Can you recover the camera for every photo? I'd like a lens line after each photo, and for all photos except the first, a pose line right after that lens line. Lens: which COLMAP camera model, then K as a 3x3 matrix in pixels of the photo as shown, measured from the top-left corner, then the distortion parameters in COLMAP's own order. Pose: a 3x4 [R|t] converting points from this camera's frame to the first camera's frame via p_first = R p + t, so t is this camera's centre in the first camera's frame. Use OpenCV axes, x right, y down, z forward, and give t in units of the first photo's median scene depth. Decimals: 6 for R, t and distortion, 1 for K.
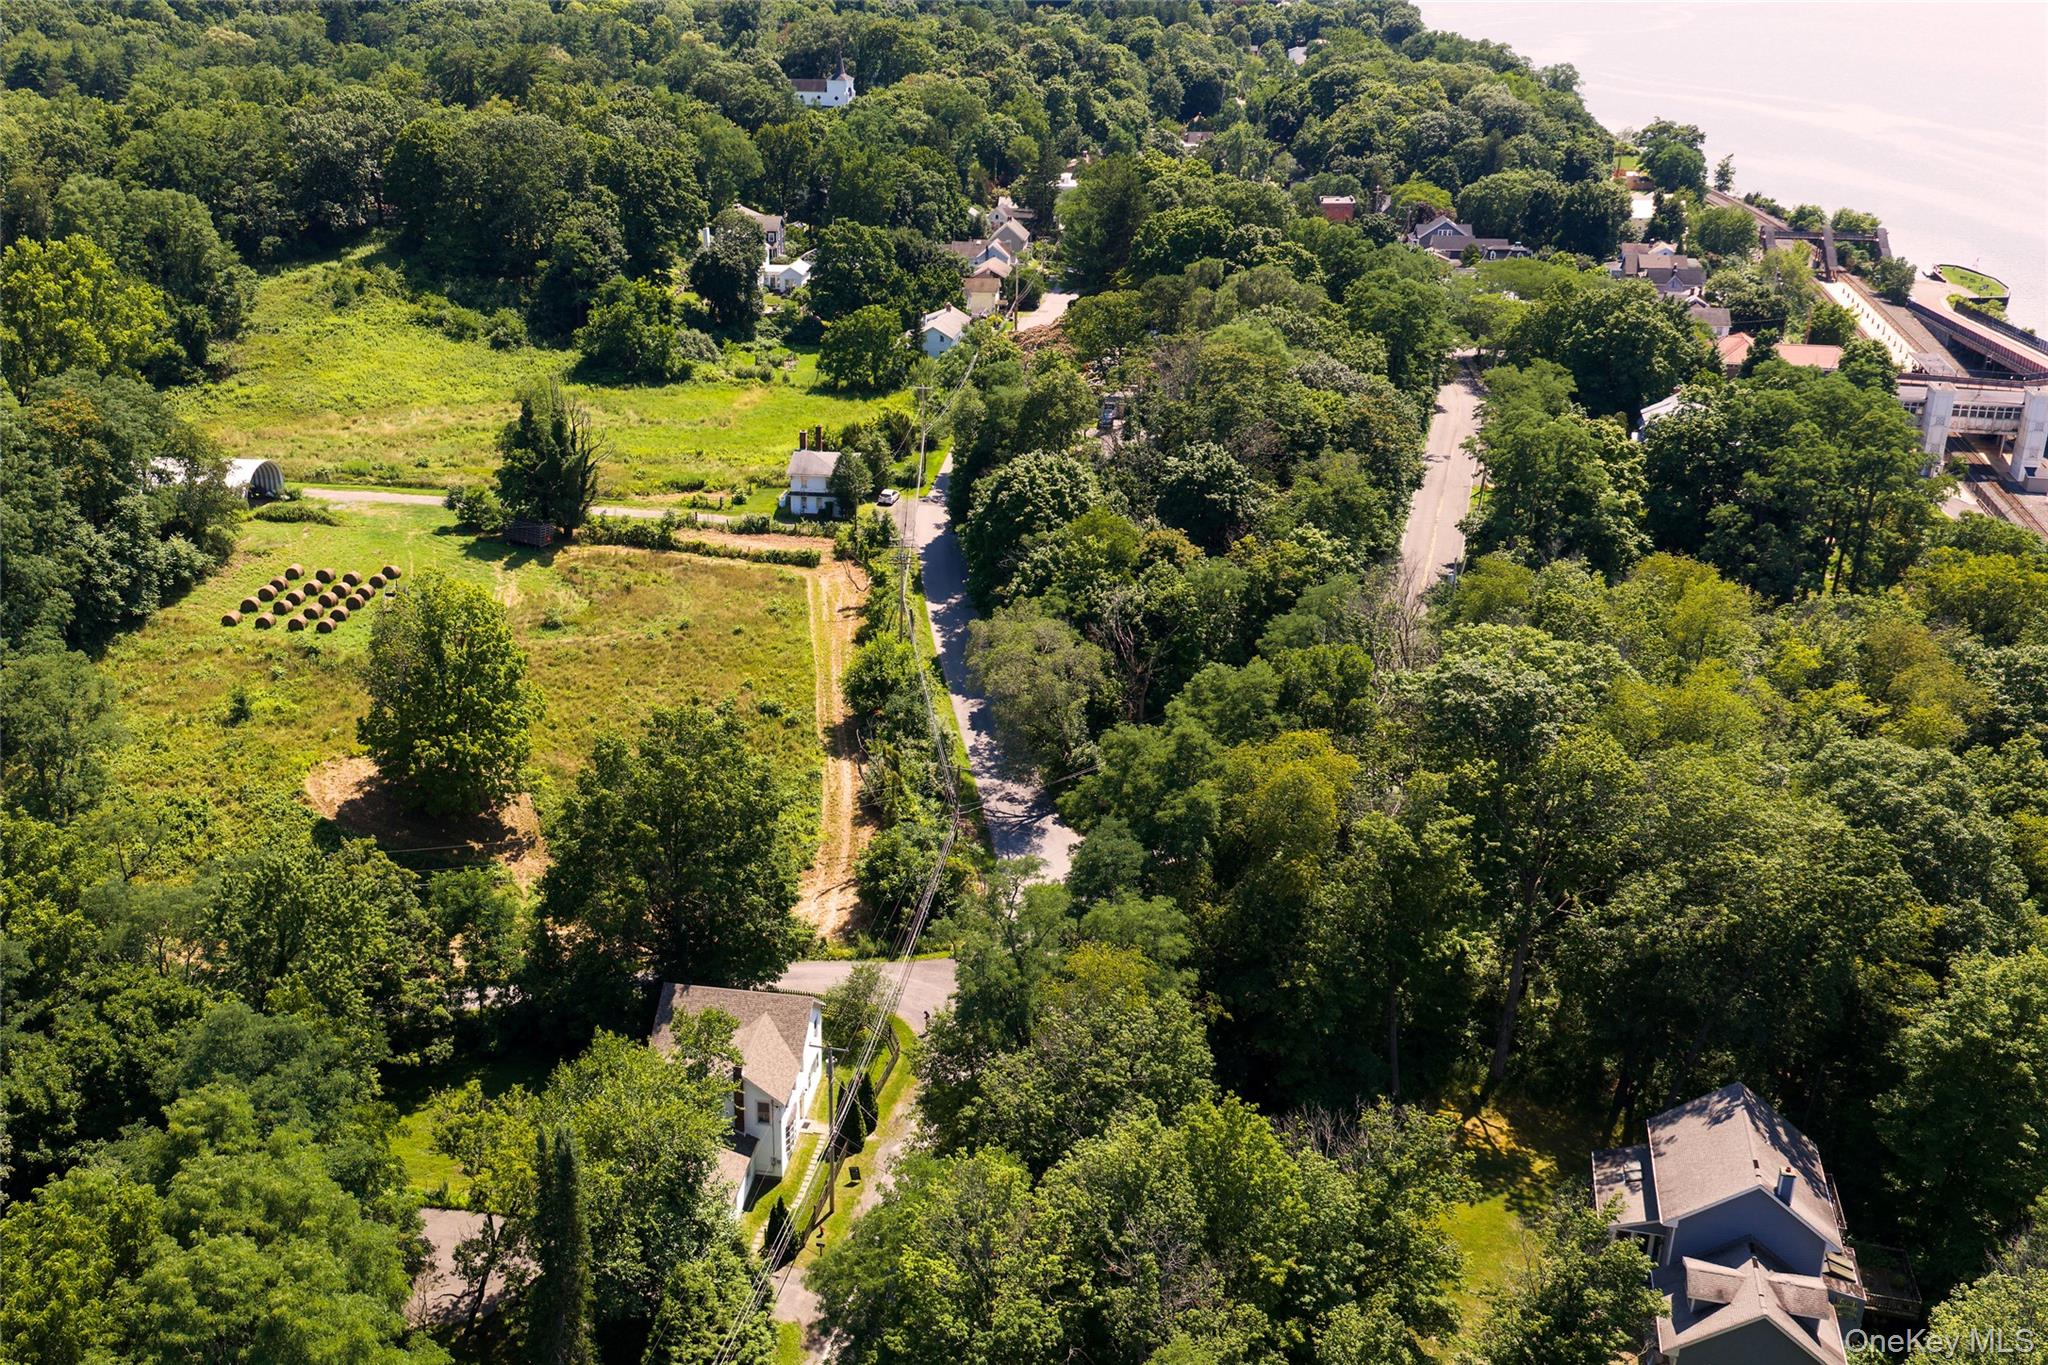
lens RADIAL K [[1774.5, 0, 1024.0], [0, 1774.5, 682.5], [0, 0, 1]] dist [0.036147, -0.084032]
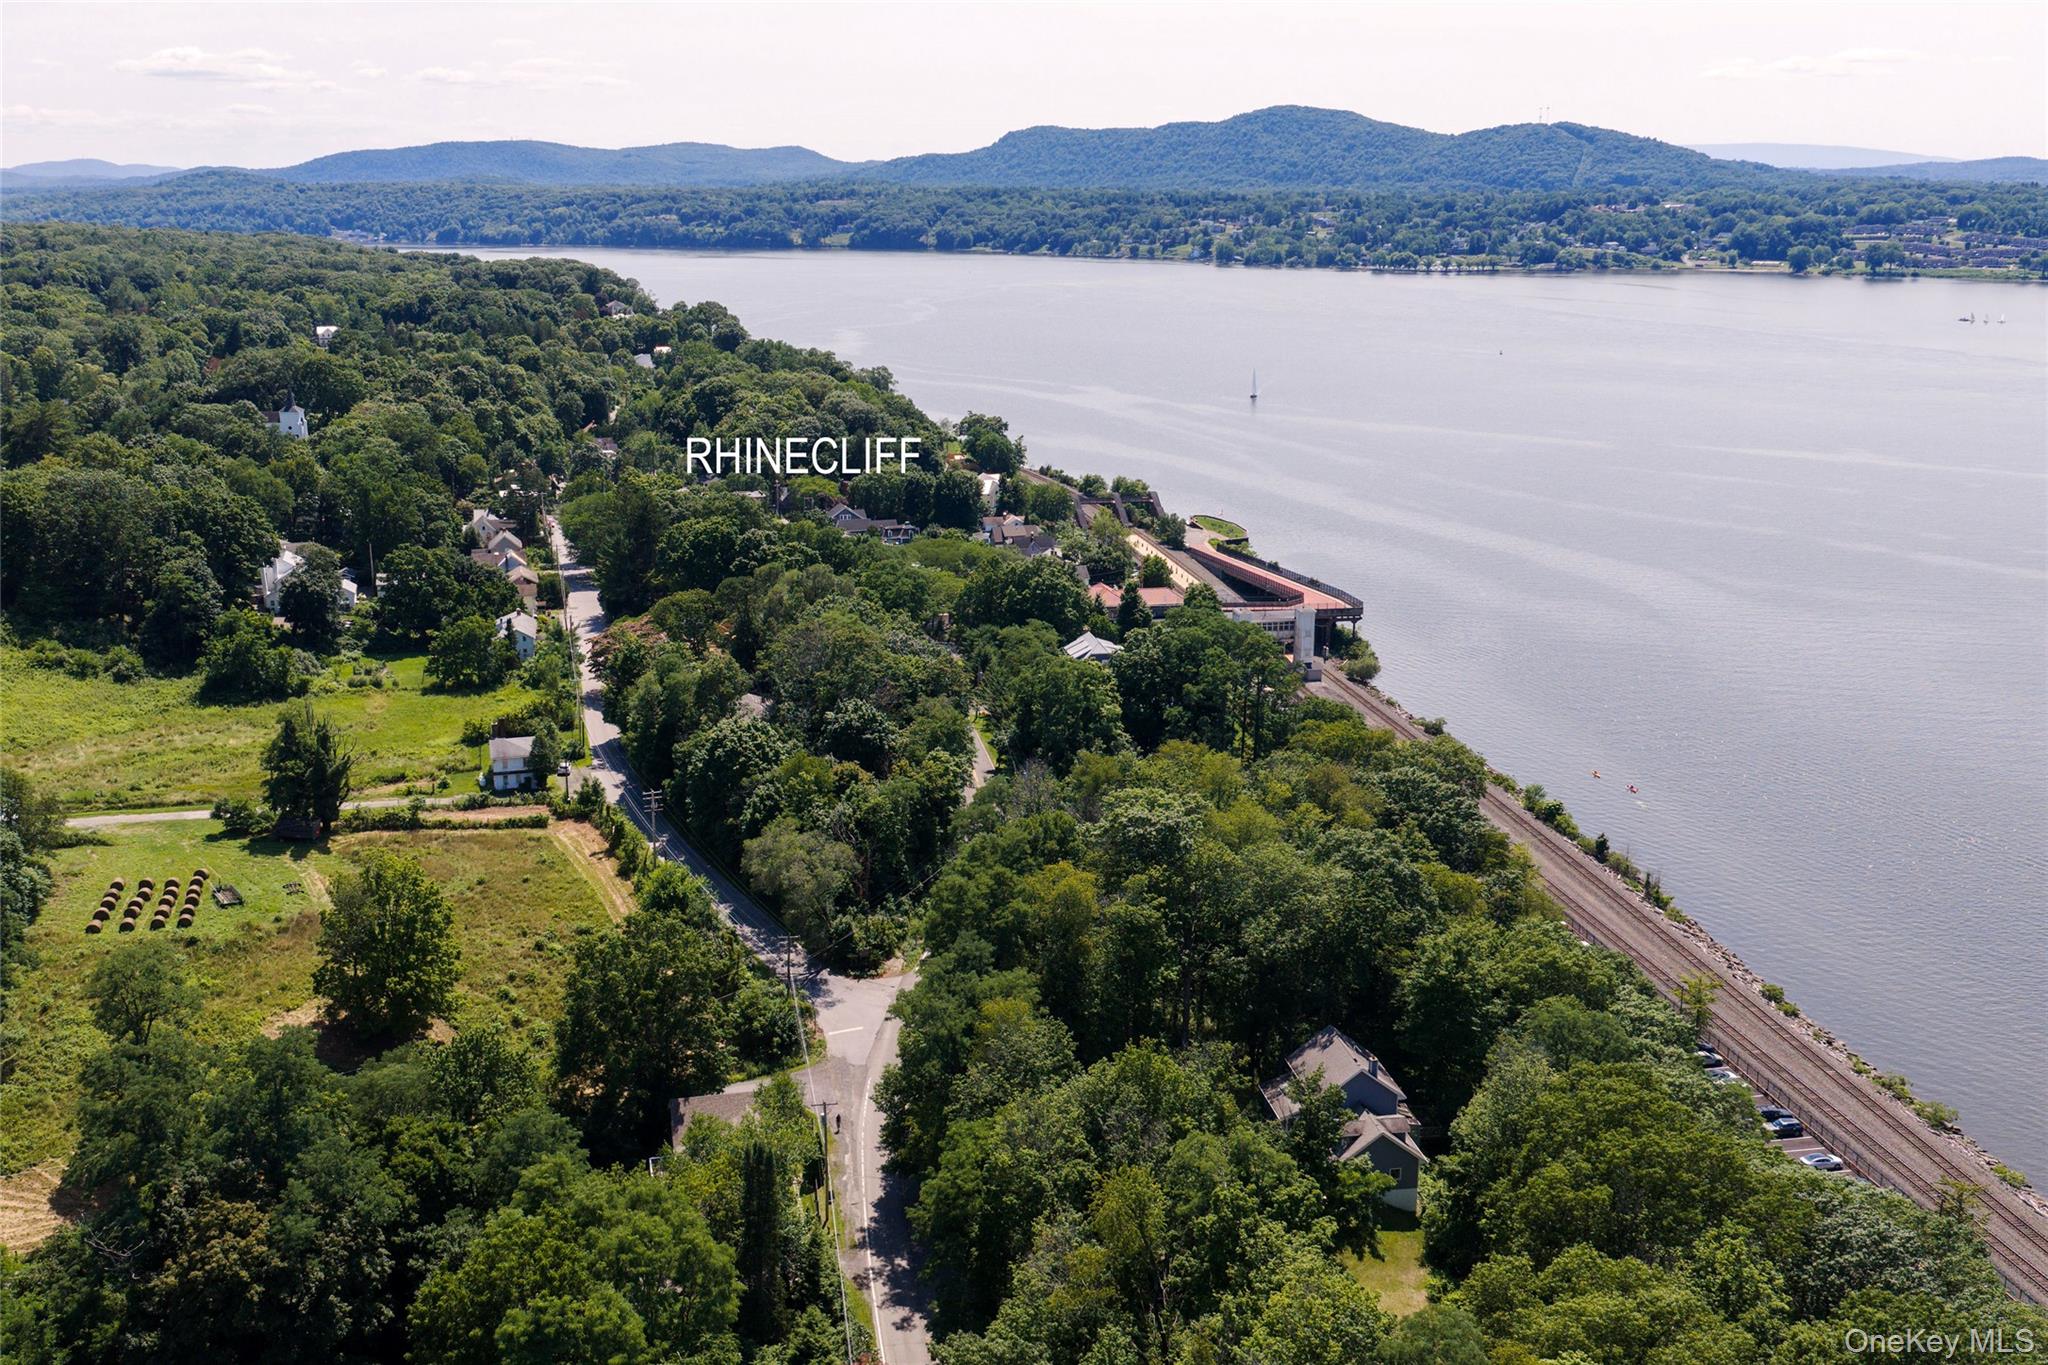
lens RADIAL K [[1774.5, 0, 1024.0], [0, 1774.5, 682.5], [0, 0, 1]] dist [0.036147, -0.084032]
pose [[0.916033, -0.094223, 0.389880, -0.215188], [0.147871, 0.982882, -0.109892, 0.017047], [-0.372852, 0.158317, 0.914285, -0.221079]]
